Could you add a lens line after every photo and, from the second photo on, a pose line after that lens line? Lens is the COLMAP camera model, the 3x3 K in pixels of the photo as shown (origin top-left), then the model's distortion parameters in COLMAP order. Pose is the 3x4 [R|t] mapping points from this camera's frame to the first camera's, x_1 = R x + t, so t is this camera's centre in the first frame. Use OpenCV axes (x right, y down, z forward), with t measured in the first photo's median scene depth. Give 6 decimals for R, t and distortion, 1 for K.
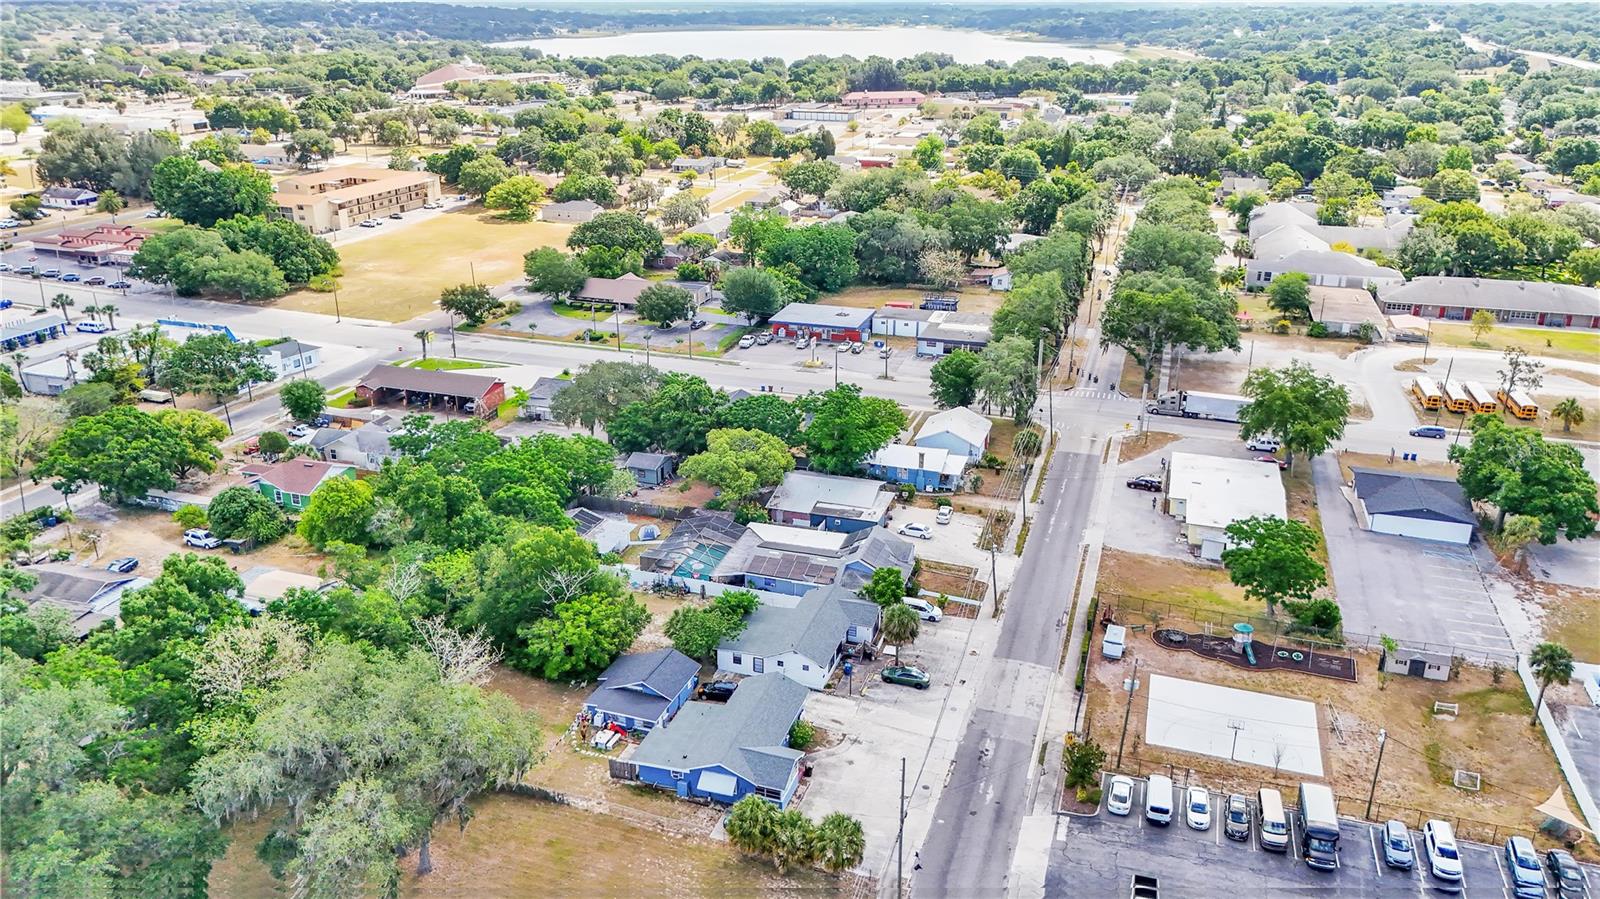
lens RADIAL K [[1177.8, 0, 800.0], [0, 1177.8, 449.5], [0, 0, 1]] dist [0.052953, -0.043055]
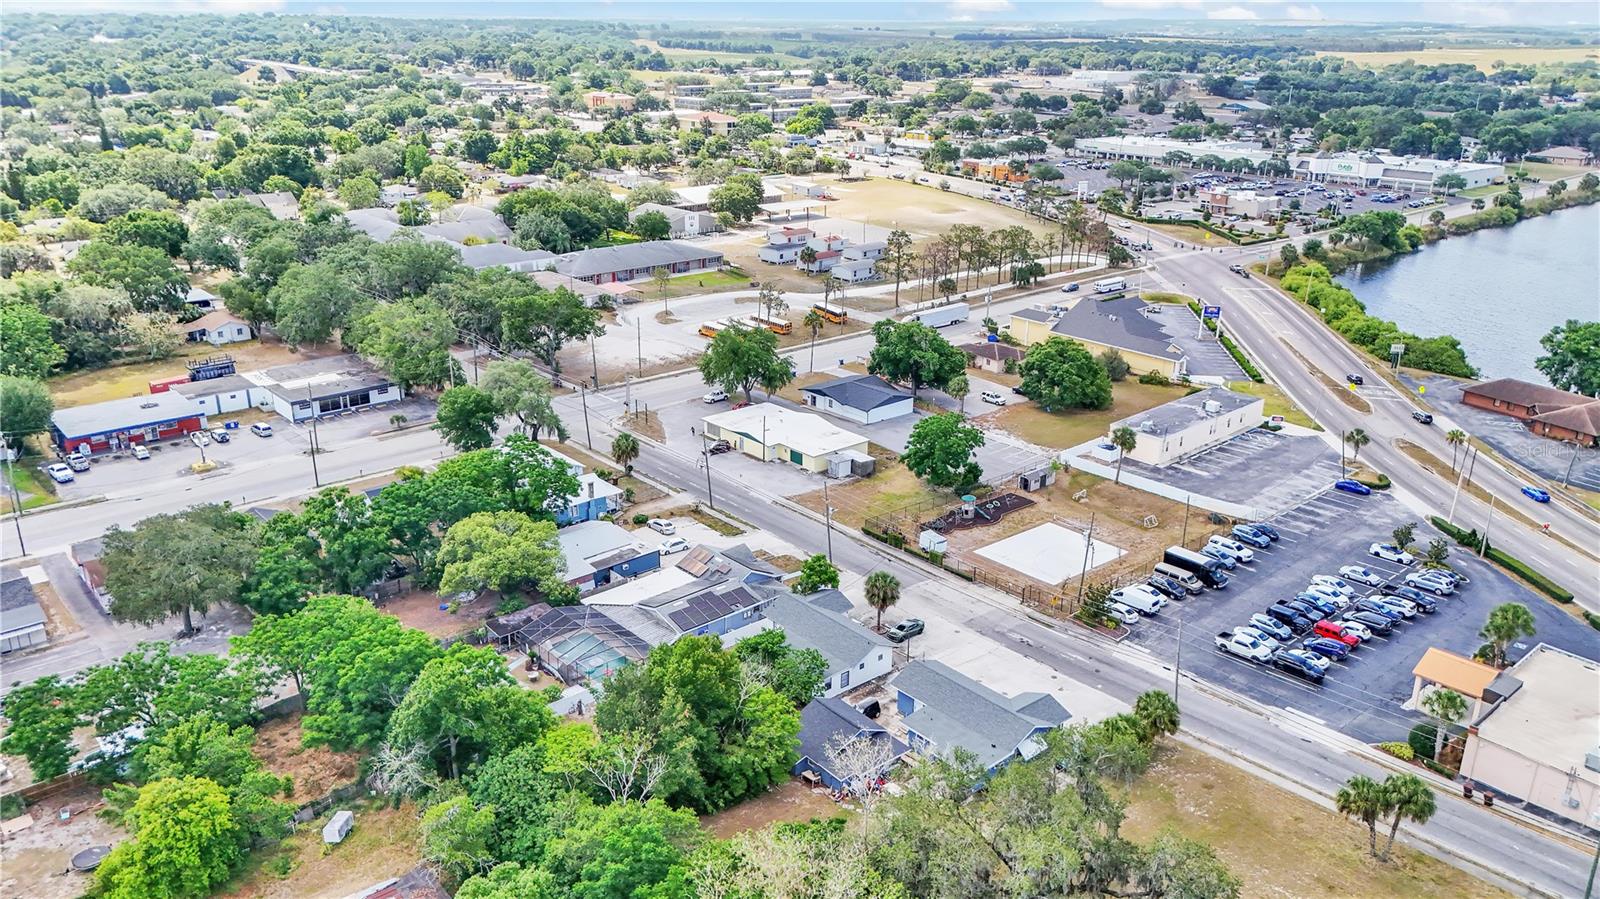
lens RADIAL K [[1177.8, 0, 800.0], [0, 1177.8, 449.5], [0, 0, 1]] dist [0.052953, -0.043055]
pose [[0.512937, -0.292551, 0.807038, -0.770522], [0.297855, 0.942383, 0.152303, -0.157087], [-0.805095, 0.162259, 0.570521, 0.410830]]
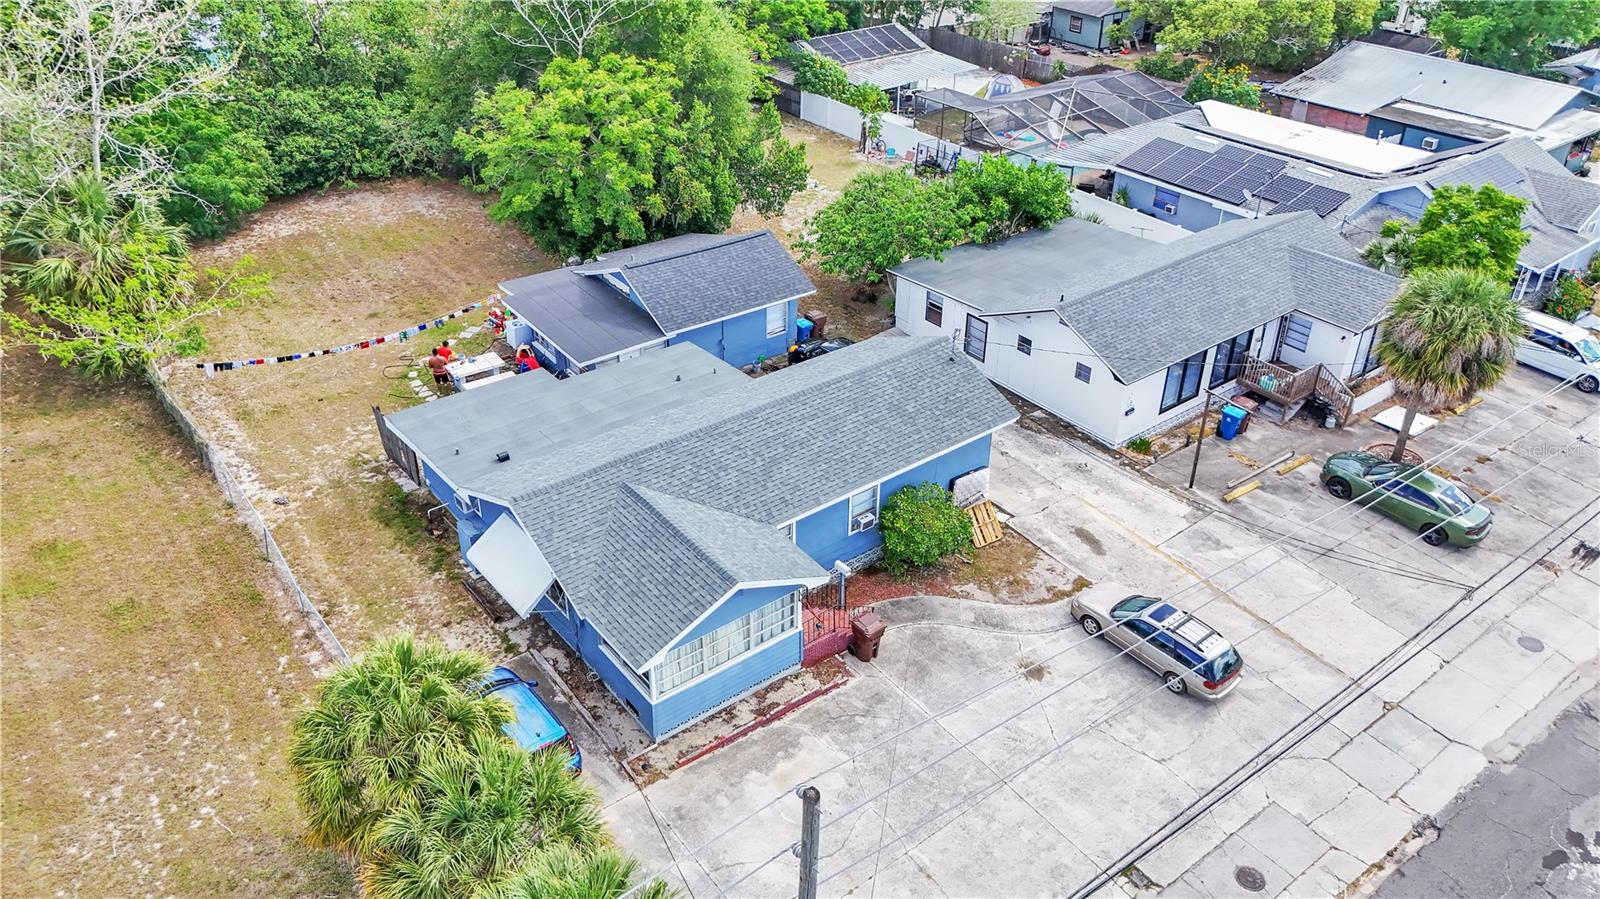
lens RADIAL K [[1198.3, 0, 800.0], [0, 1198.3, 449.5], [0, 0, 1]] dist [0.046755, -0.005578]
pose [[0.826860, 0.295211, -0.478699, 0.104174], [-0.200247, 0.949915, 0.239921, 0.131528], [0.525551, -0.102523, 0.844562, 0.623544]]
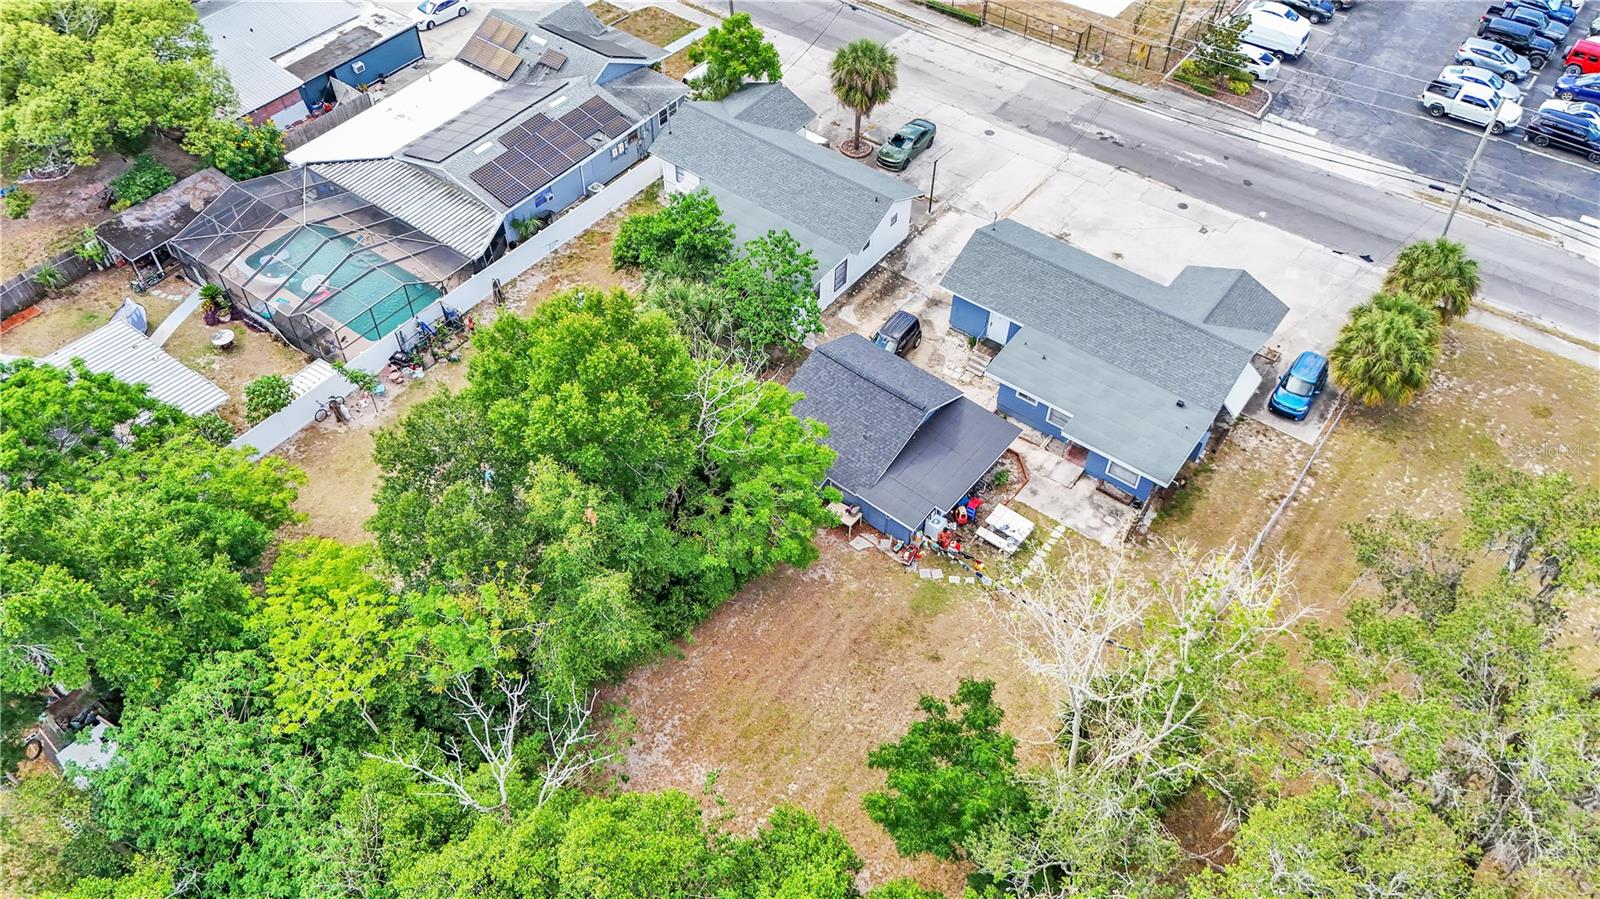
lens RADIAL K [[1177.8, 0, 800.0], [0, 1177.8, 449.5], [0, 0, 1]] dist [0.052953, -0.043055]
pose [[0.326449, -0.710968, 0.622861, -0.409024], [0.327795, 0.703222, 0.630895, -0.098198], [-0.886556, -0.001785, 0.462618, 0.738455]]
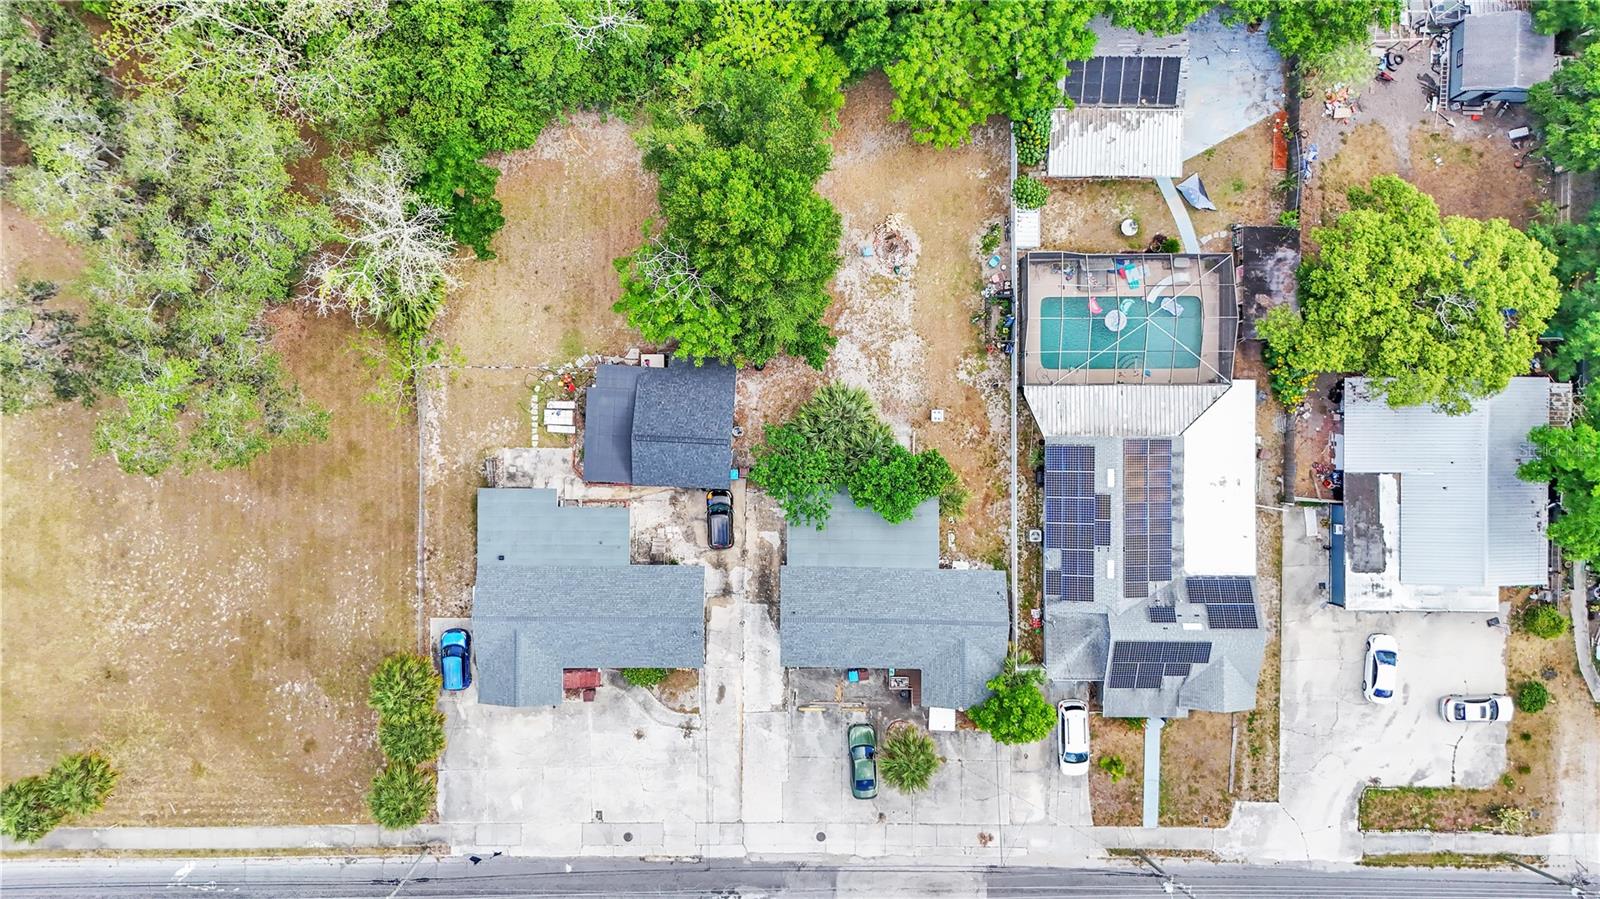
lens RADIAL K [[1177.8, 0, 800.0], [0, 1177.8, 449.5], [0, 0, 1]] dist [0.052953, -0.043055]
pose [[0.297519, 0.954716, -0.000106, -0.087073], [-0.329729, 0.102857, 0.938456, -0.430943], [0.895969, -0.279173, 0.345400, 0.757937]]
